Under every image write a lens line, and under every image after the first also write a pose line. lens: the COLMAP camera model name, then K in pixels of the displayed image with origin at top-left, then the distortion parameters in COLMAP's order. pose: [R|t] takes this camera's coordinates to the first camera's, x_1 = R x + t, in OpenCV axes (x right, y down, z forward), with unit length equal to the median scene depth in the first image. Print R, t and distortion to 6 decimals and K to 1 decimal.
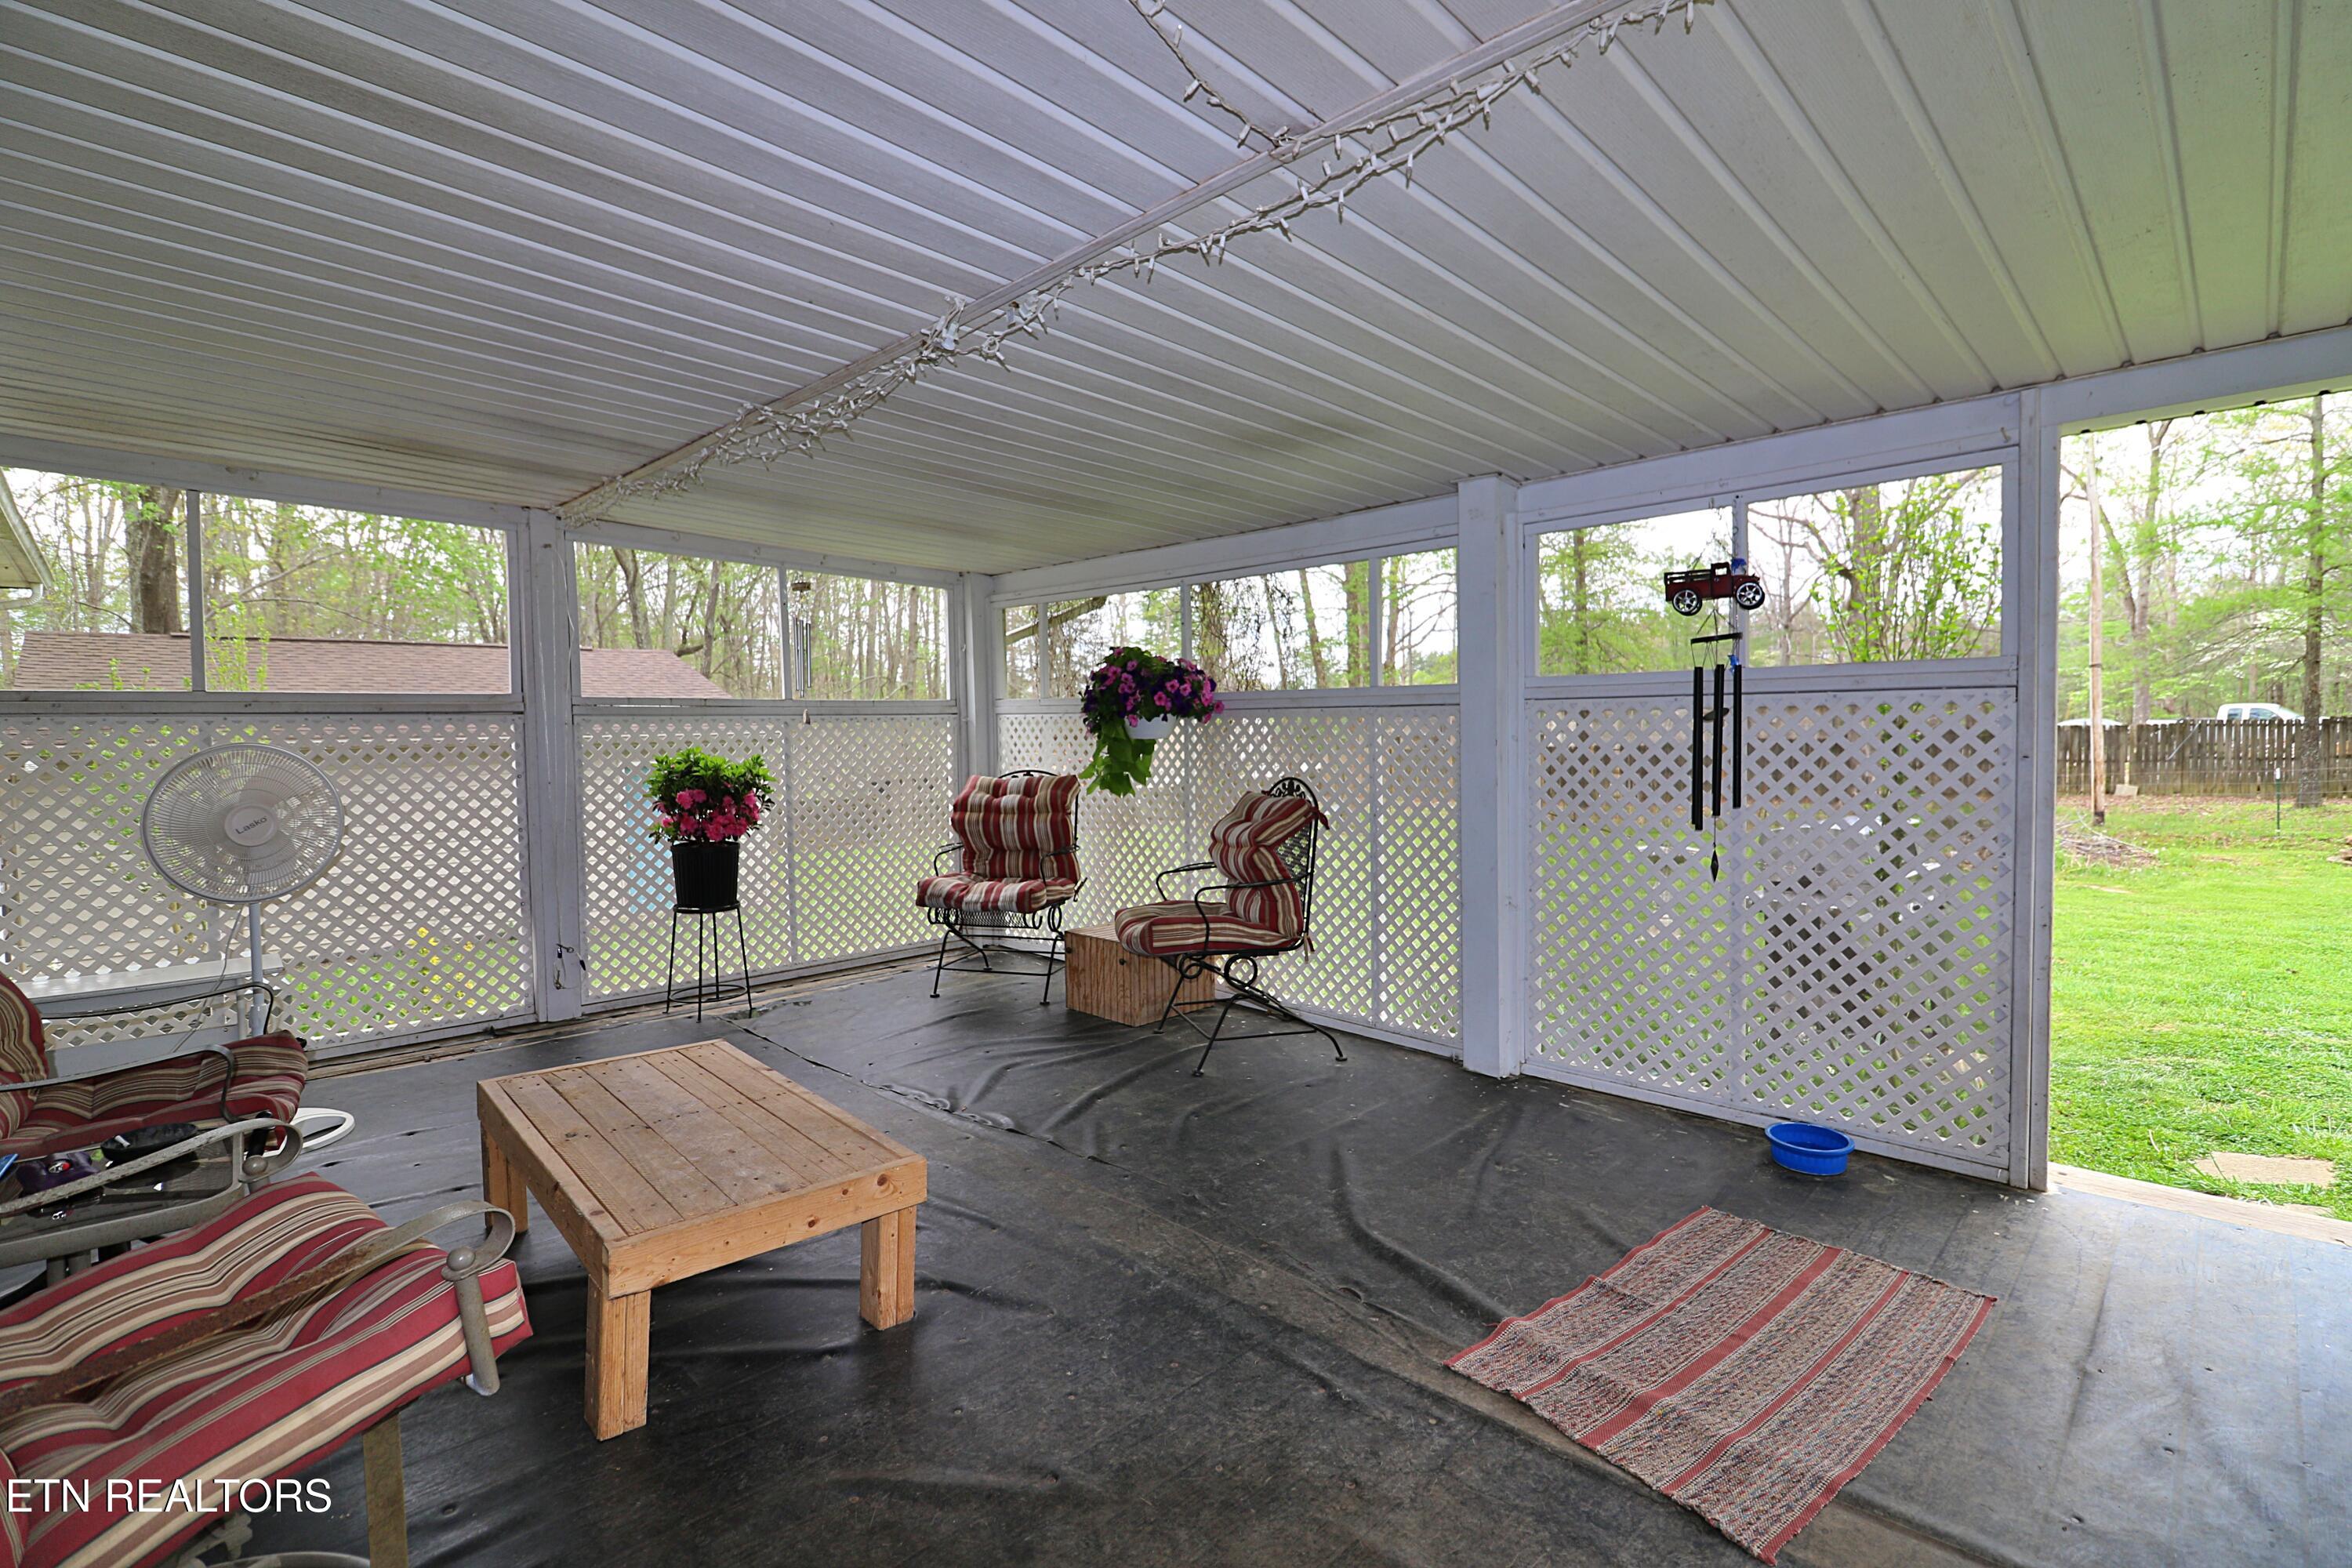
lens RADIAL K [[1078.6, 0, 1176.2], [0, 1078.6, 762.4], [0, 0, 1]] dist [0.001371, -0.013761]
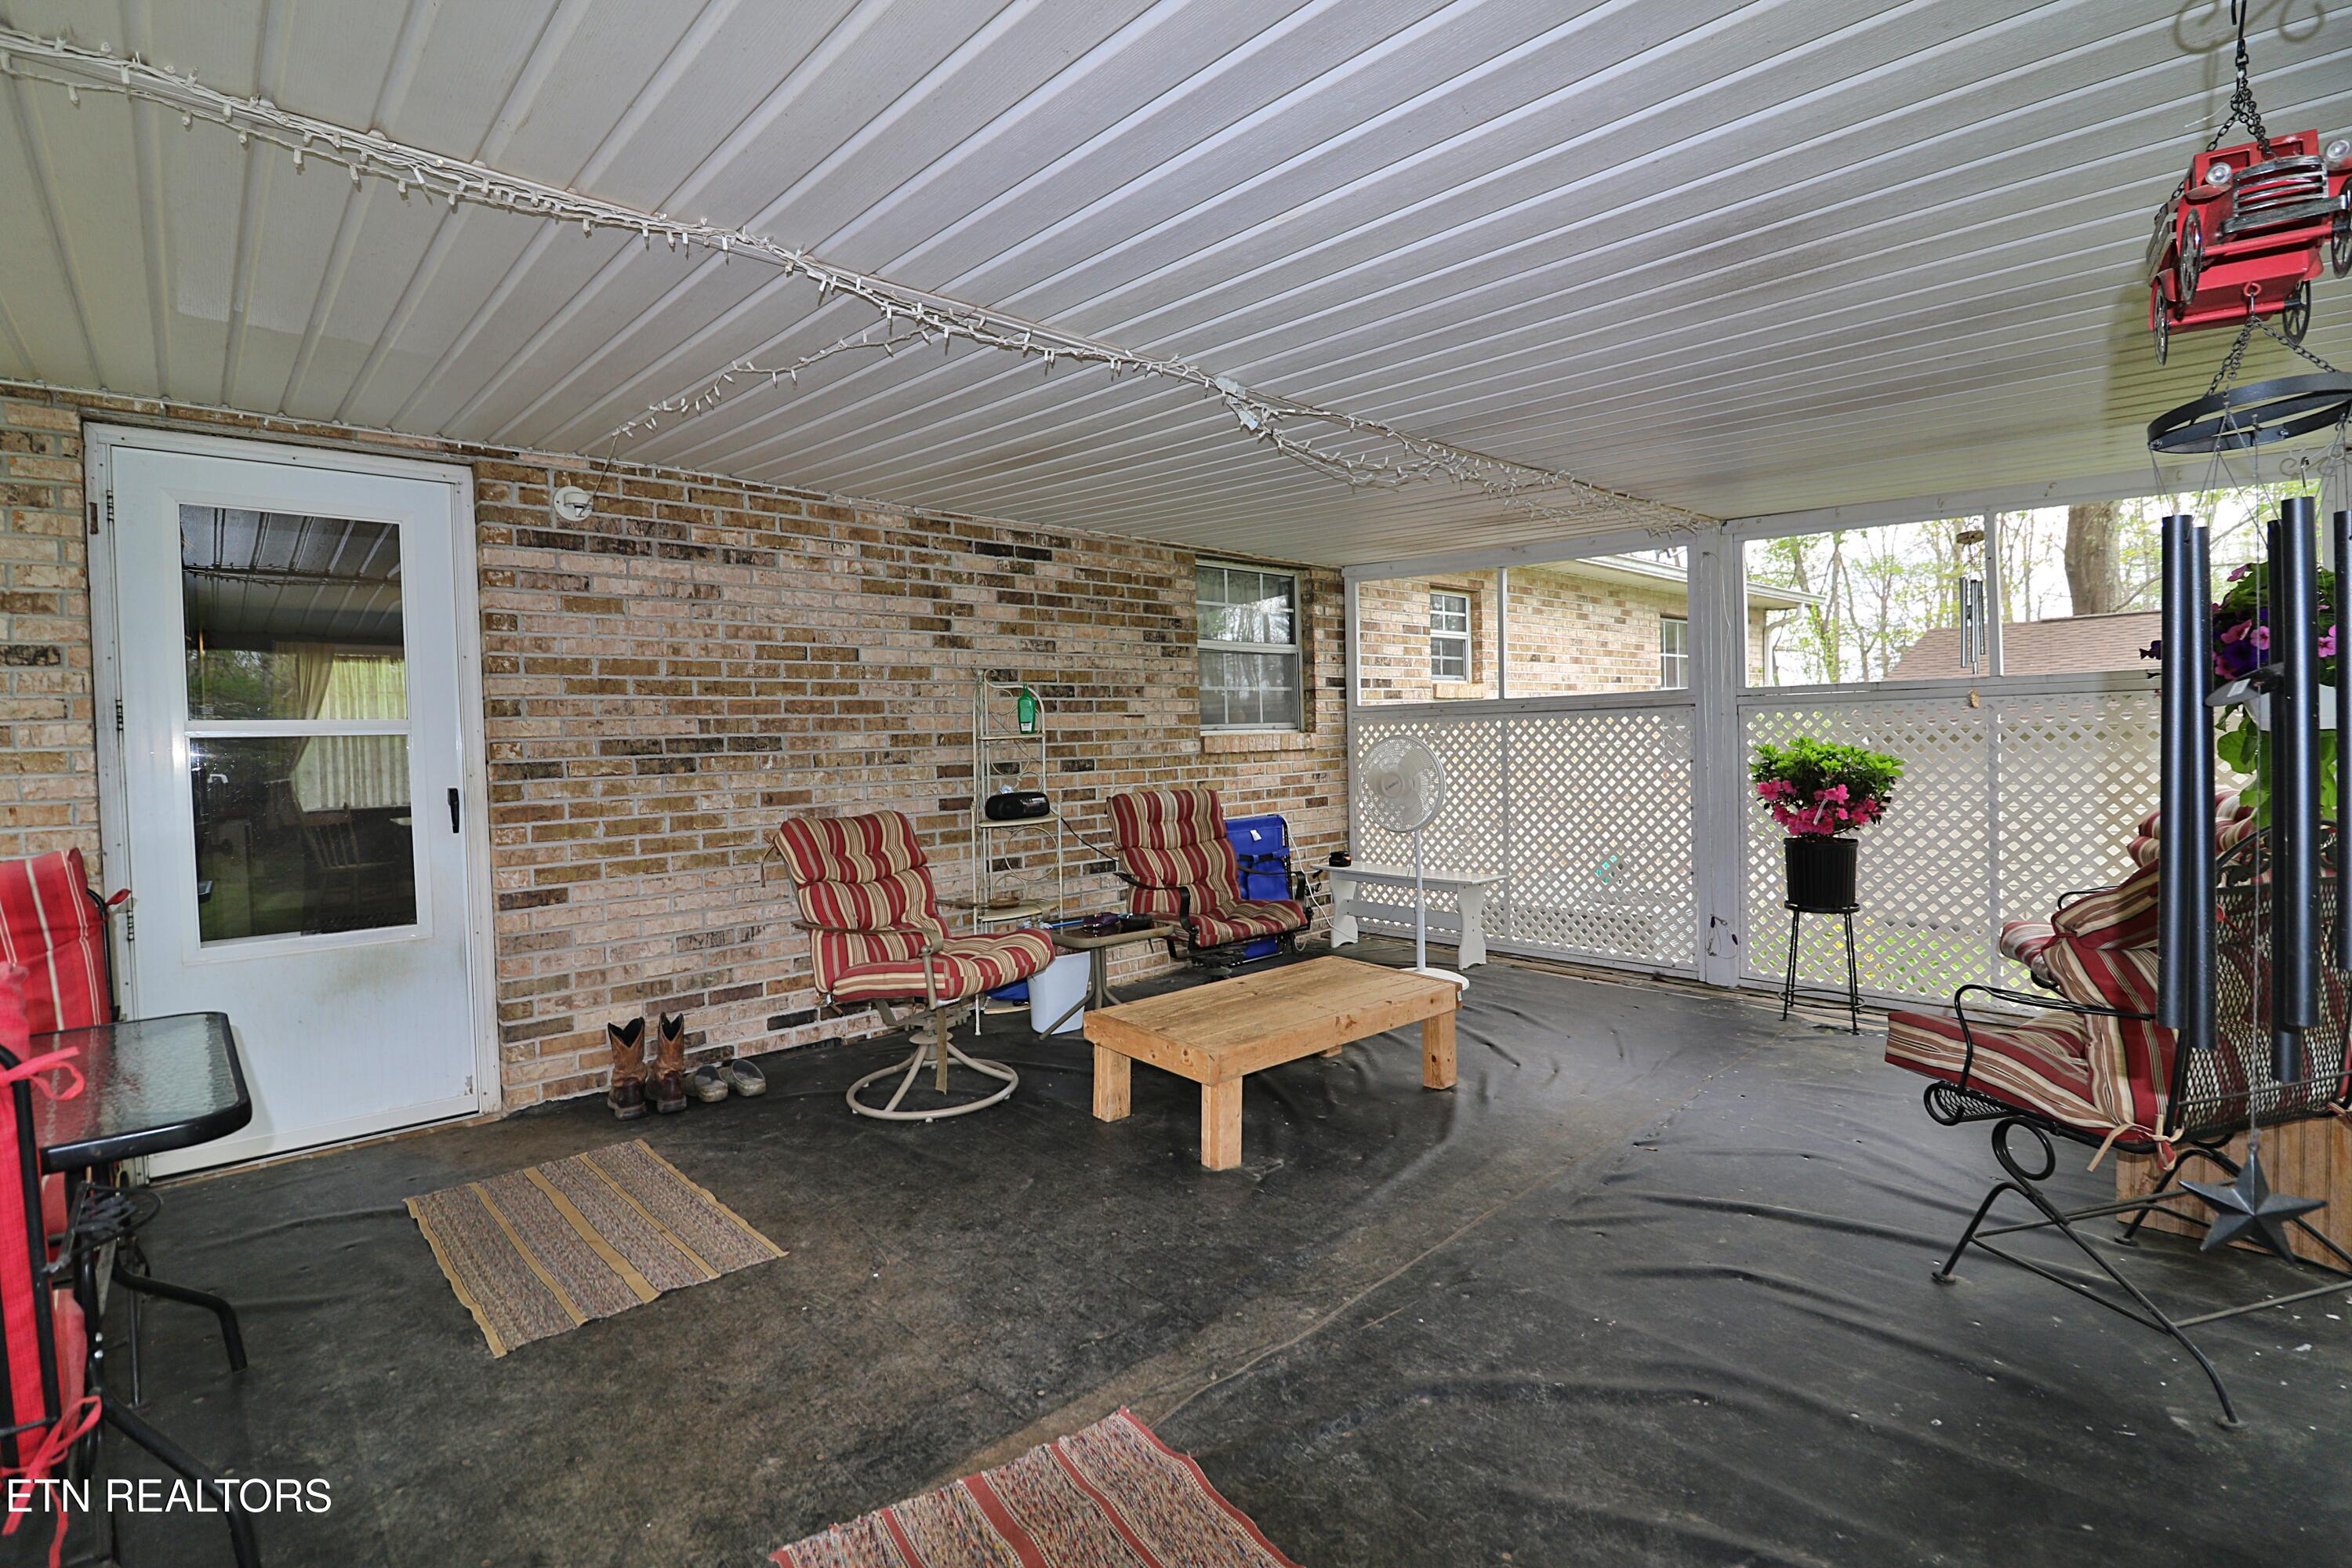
lens RADIAL K [[1078.6, 0, 1176.2], [0, 1078.6, 762.4], [0, 0, 1]] dist [0.001371, -0.013761]
pose [[-0.034013, 0.033436, -0.998862, 0.682894], [-0.007959, 0.999399, 0.033725, -0.025064], [0.999390, 0.009097, -0.033726, 0.623357]]
